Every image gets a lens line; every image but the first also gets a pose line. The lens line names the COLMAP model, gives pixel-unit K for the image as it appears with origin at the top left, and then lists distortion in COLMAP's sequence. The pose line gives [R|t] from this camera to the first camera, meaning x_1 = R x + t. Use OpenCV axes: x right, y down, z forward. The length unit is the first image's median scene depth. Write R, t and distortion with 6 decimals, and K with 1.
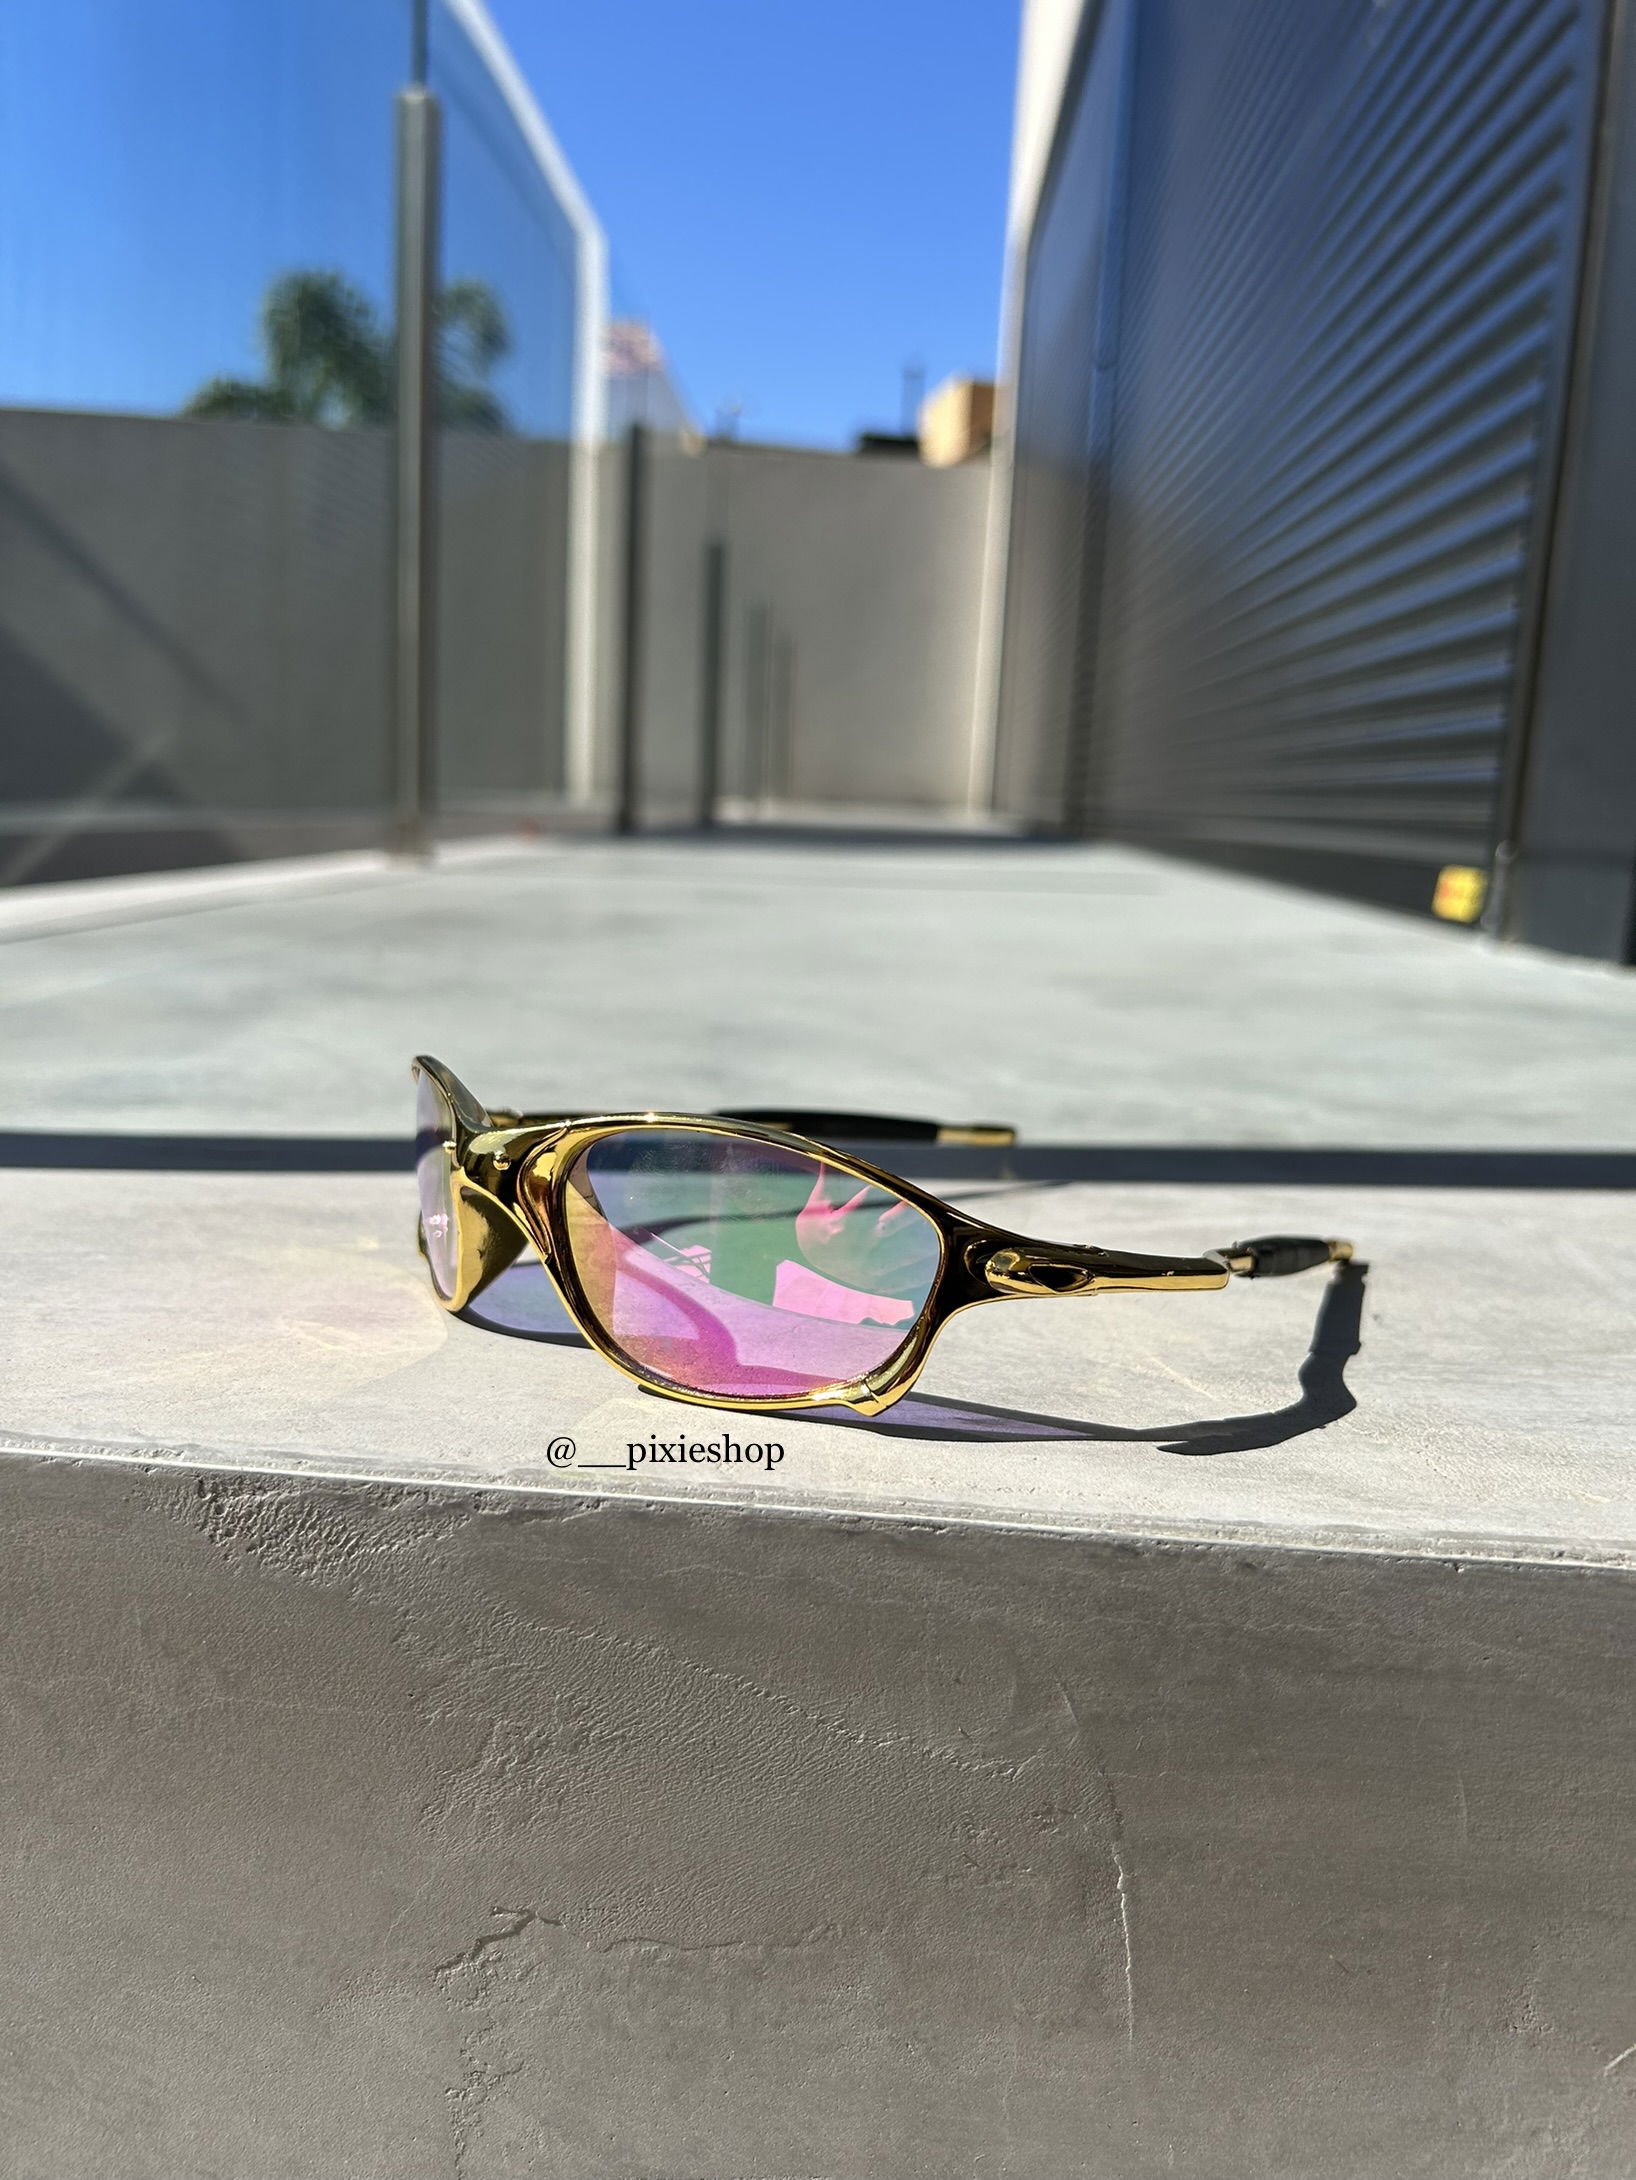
lens RADIAL K [[1840.4, 0, 791.8], [0, 1840.4, 1086.4], [0, 0, 1]] dist [-0.012321, -0.022708]
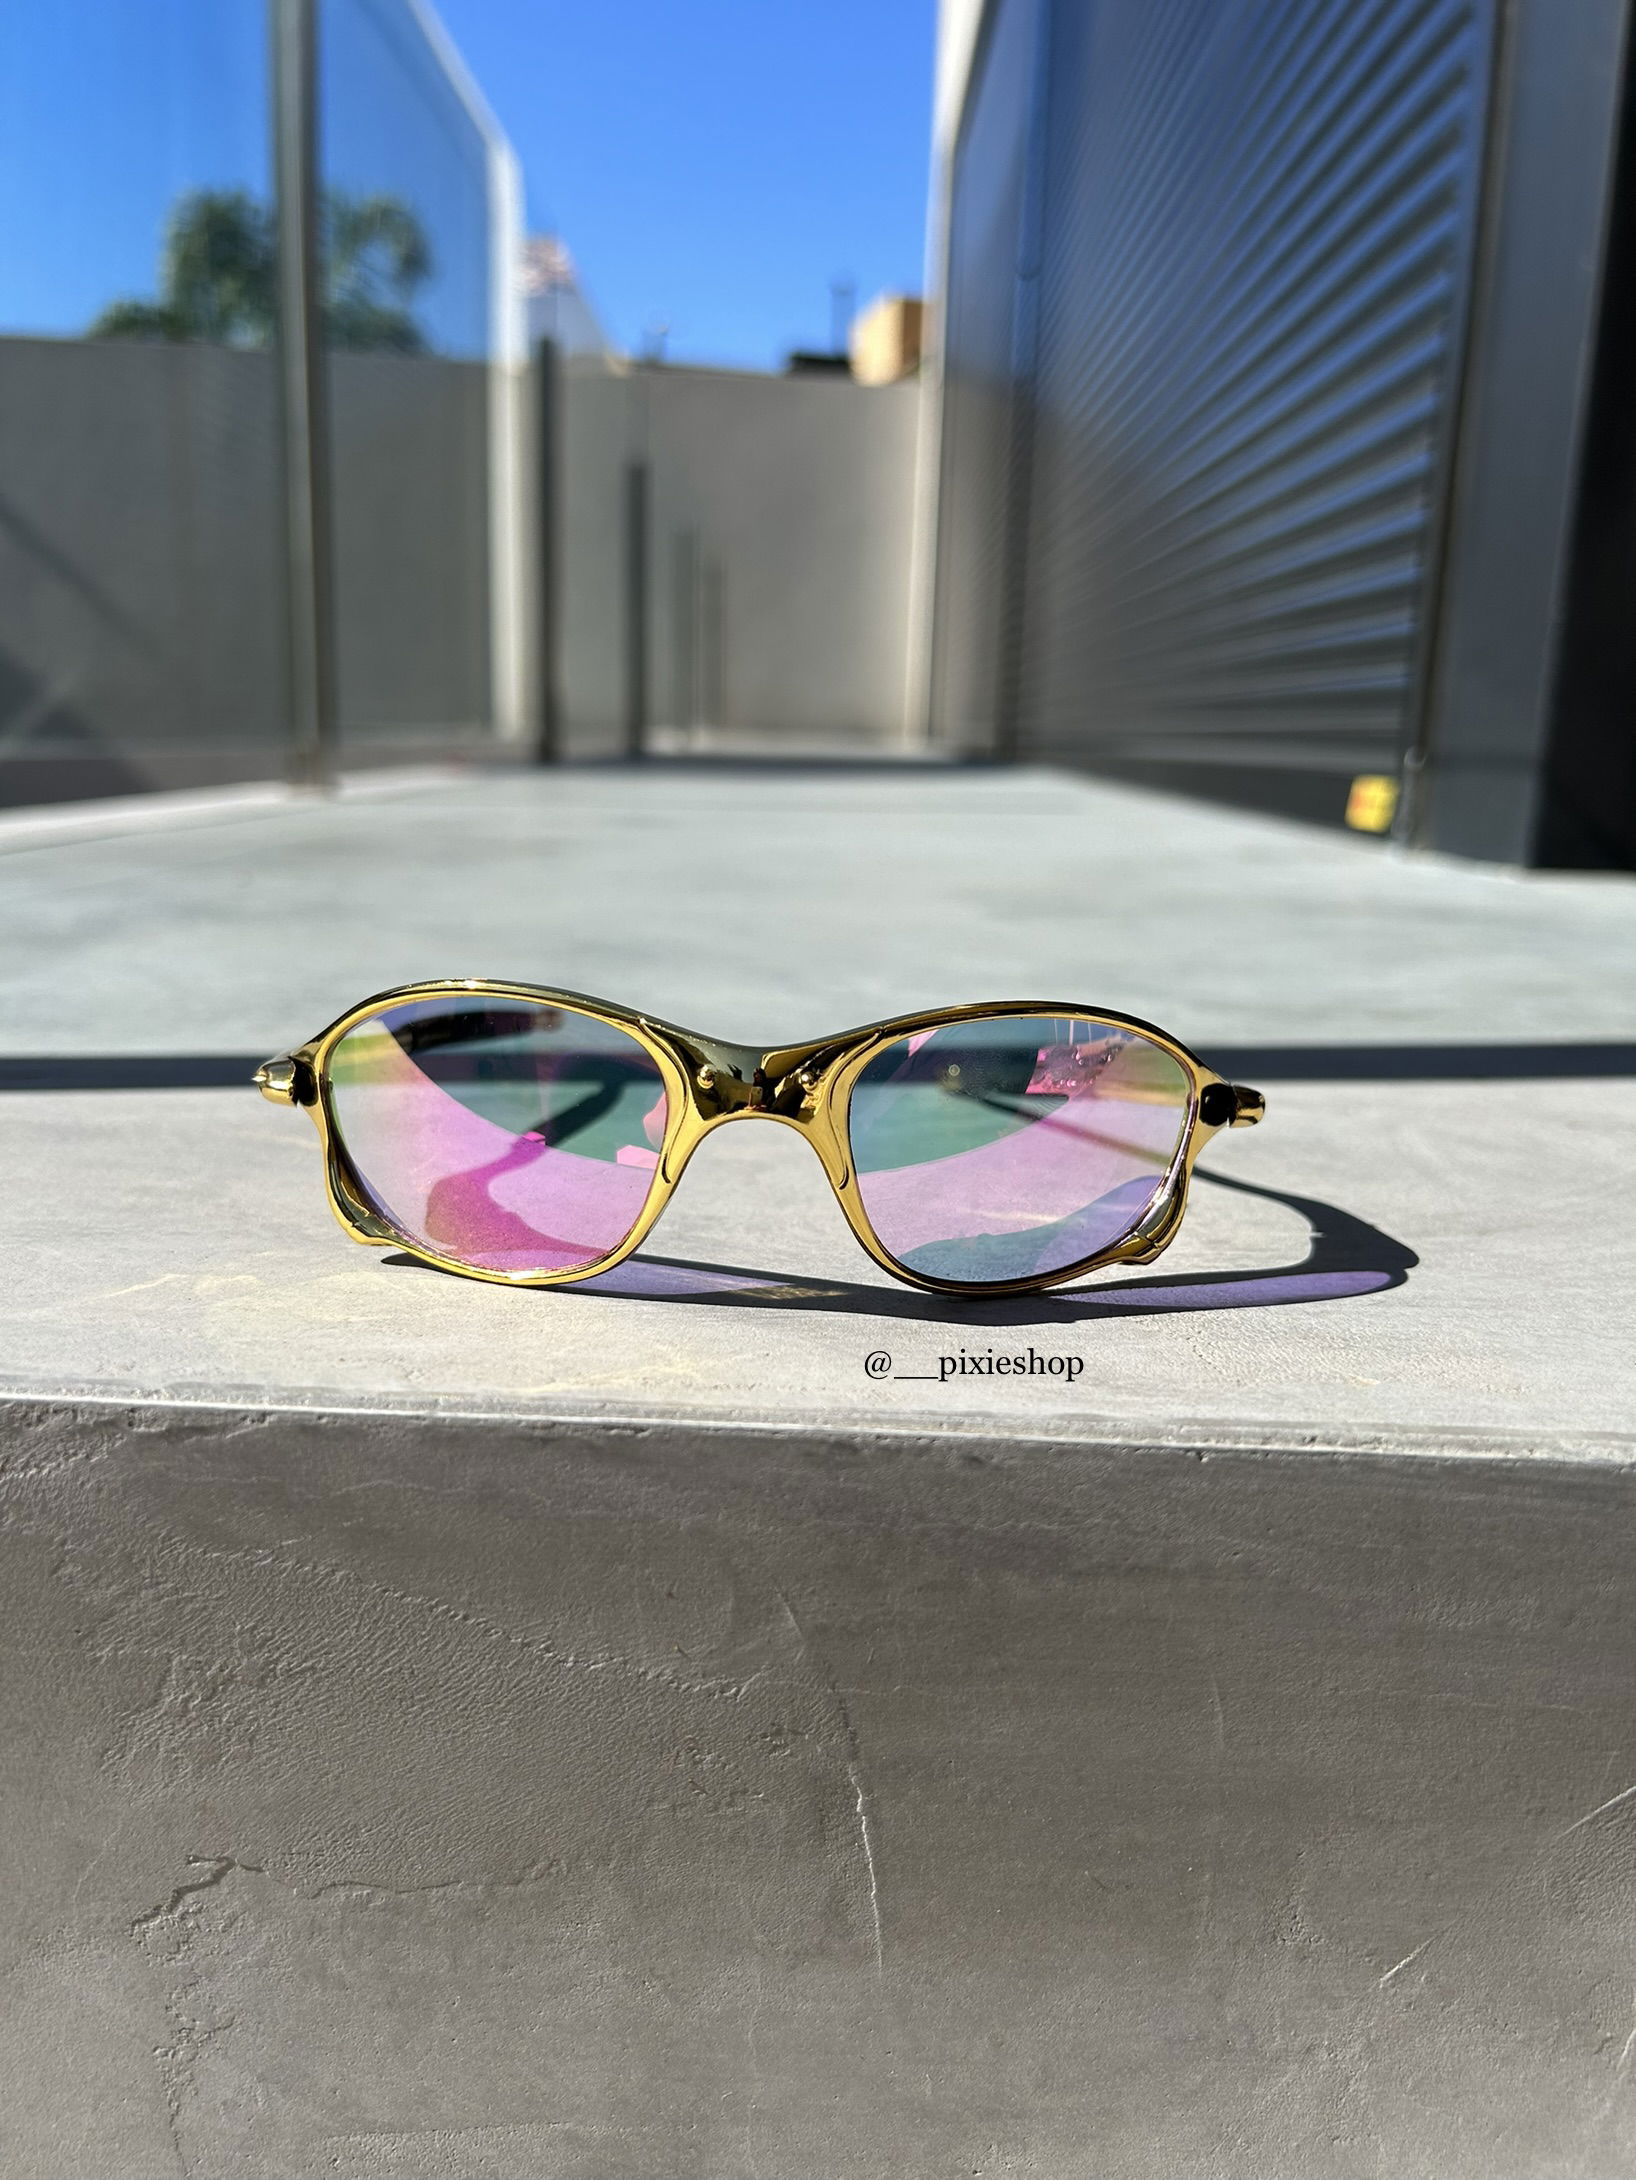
lens RADIAL K [[1849.8, 0, 824.6], [0, 1849.8, 1123.6], [0, 0, 1]] dist [-0.037014, 0.012388]
pose [[0.998683, -0.024374, 0.045146, 0.123798], [0.021870, 0.998239, 0.055149, 0.036922], [-0.046410, -0.054089, 0.997457, 0.086242]]
